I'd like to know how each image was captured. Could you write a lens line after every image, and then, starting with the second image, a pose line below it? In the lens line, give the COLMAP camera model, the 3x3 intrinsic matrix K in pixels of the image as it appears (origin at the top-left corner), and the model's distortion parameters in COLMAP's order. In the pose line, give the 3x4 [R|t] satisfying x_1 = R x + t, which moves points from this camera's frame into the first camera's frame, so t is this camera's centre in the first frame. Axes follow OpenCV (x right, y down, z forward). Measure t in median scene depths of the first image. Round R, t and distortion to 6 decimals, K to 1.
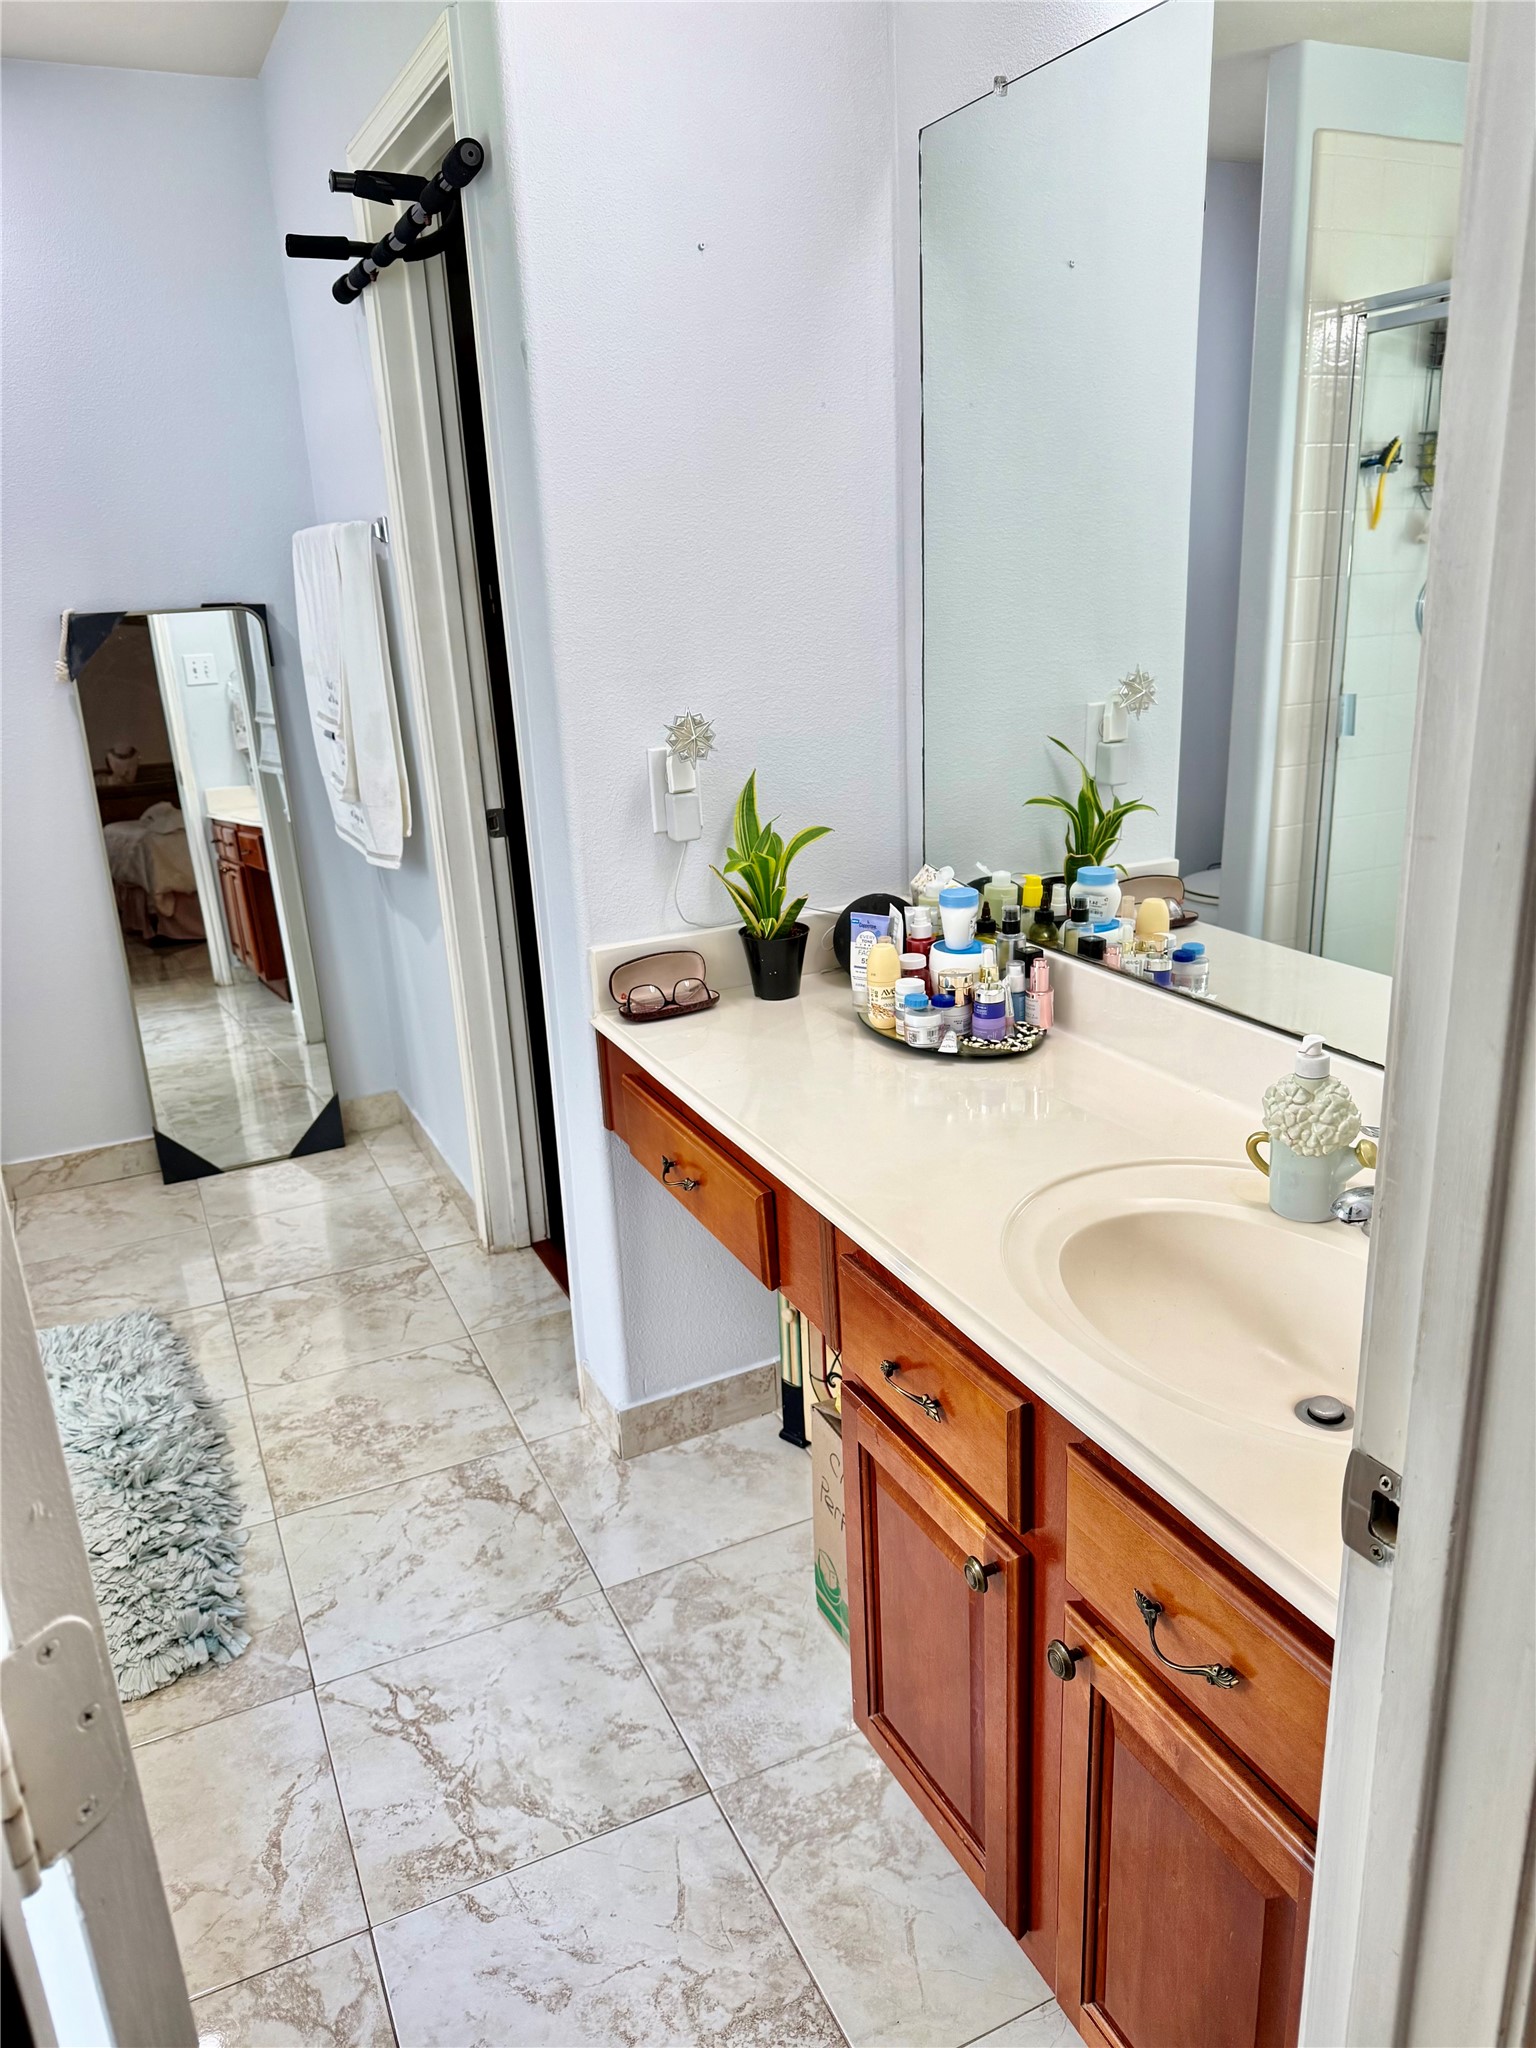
lens RADIAL K [[1439.6, 0, 775.8], [0, 1439.6, 1035.3], [0, 0, 1]] dist [0.055151, -0.068216]
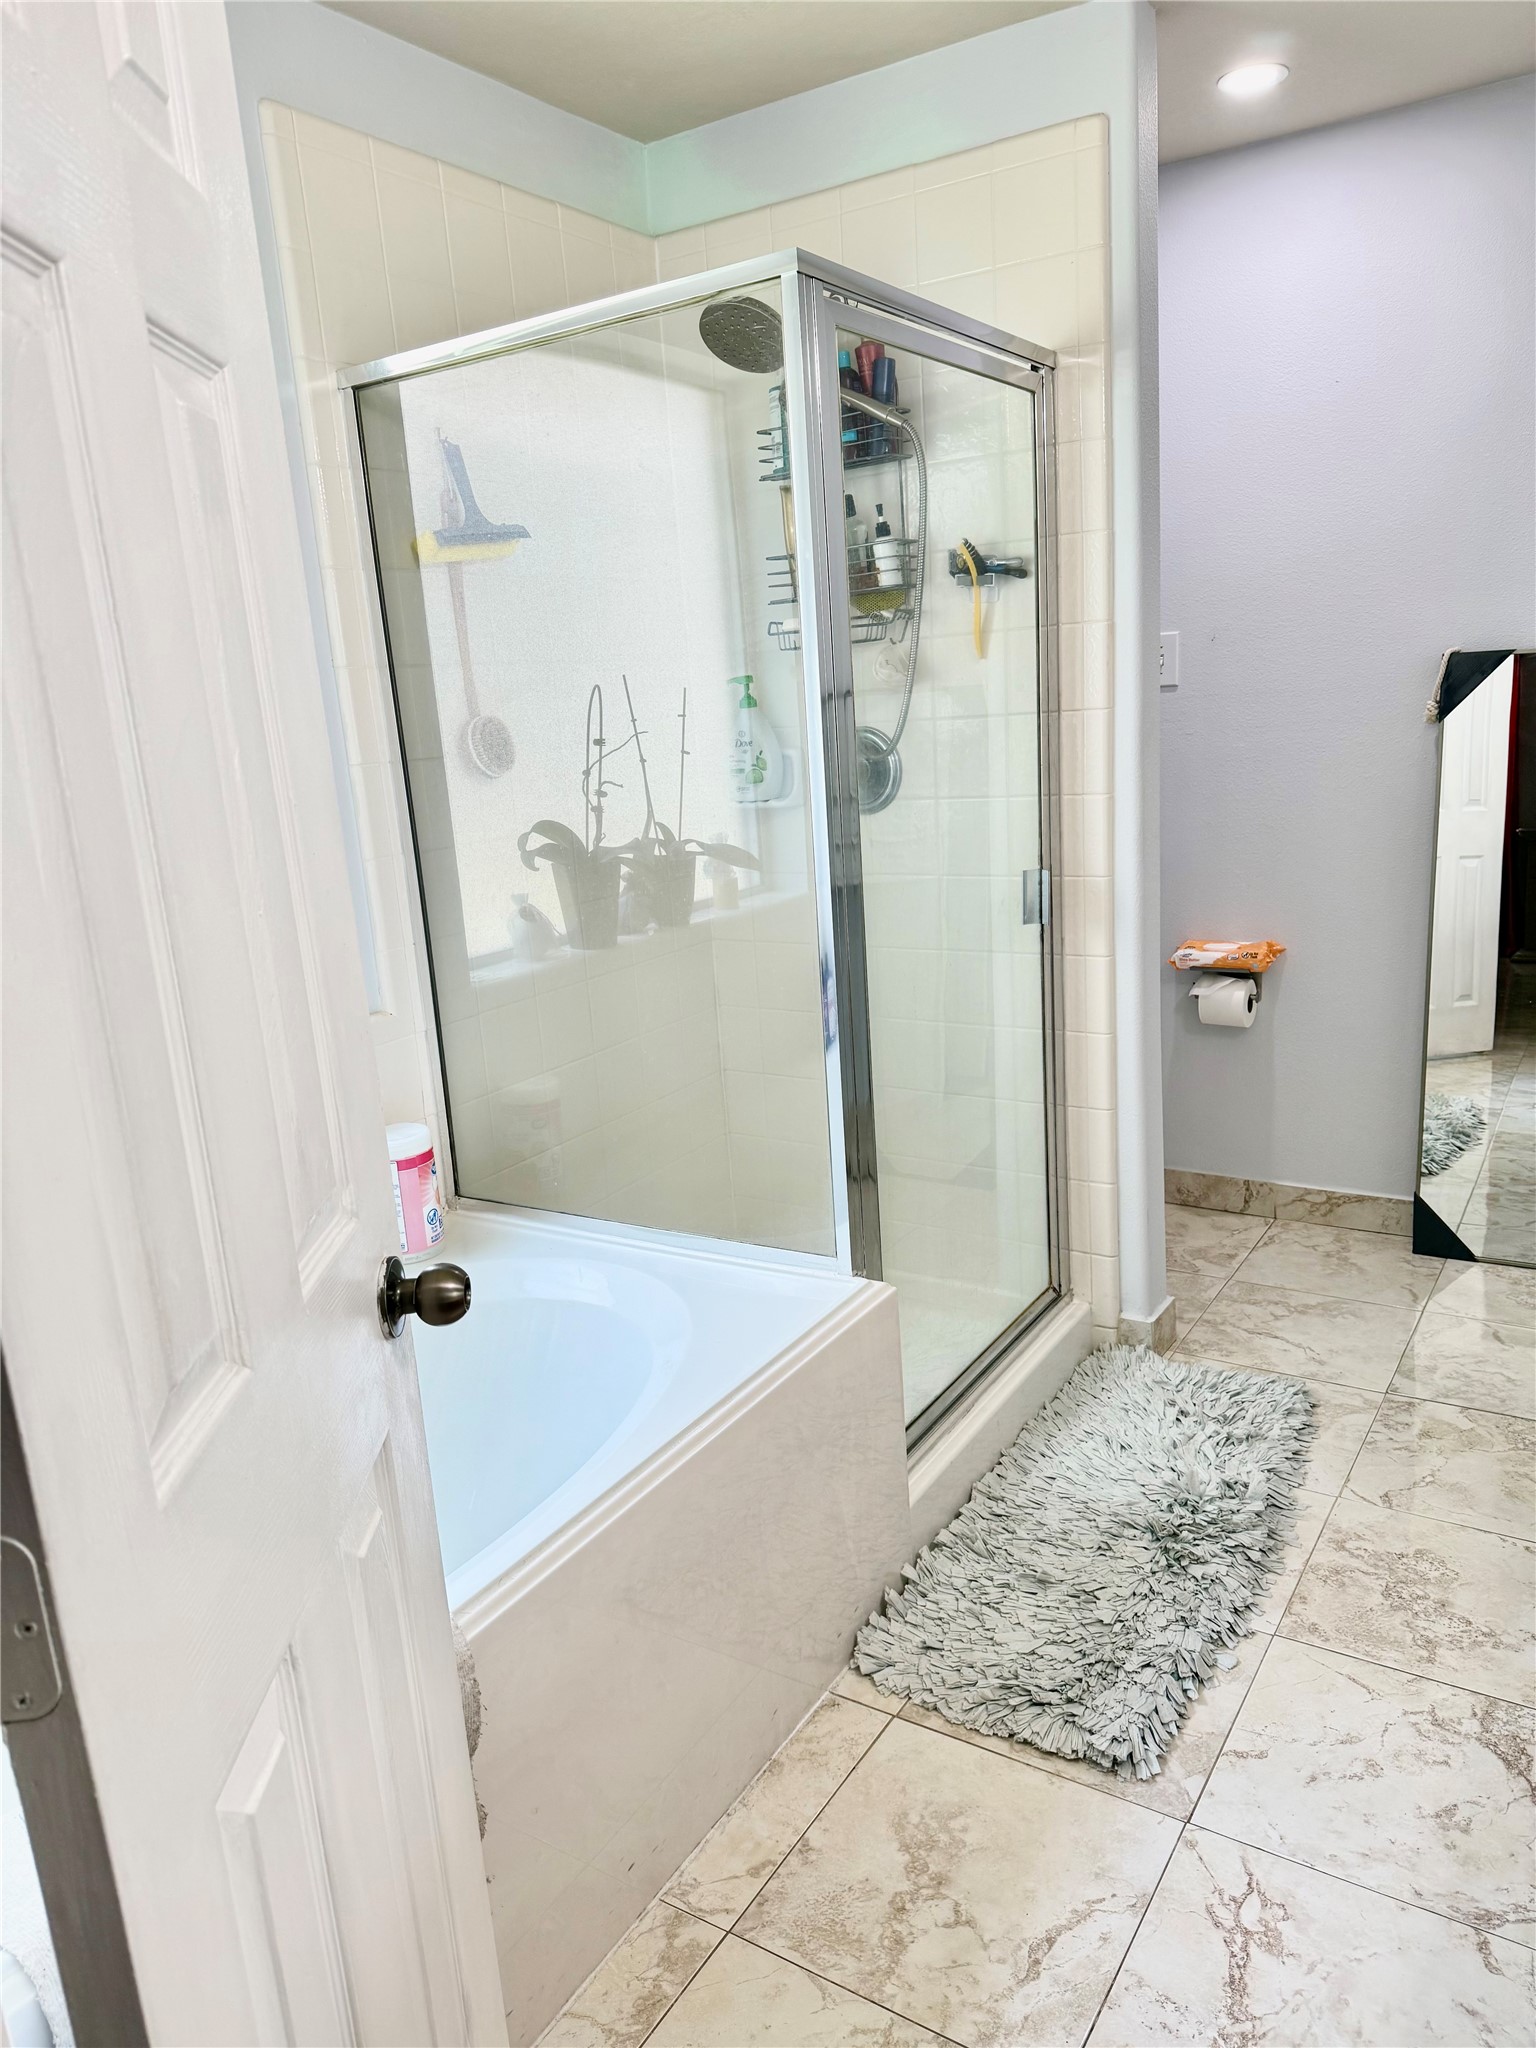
lens RADIAL K [[1439.6, 0, 786.7], [0, 1439.6, 1059.2], [0, 0, 1]] dist [0.055151, -0.068216]
pose [[0.534561, 0.217666, -0.816618, 0.164406], [-0.223001, 0.968348, 0.112131, -0.053620], [0.815178, 0.122166, 0.566181, 0.190494]]
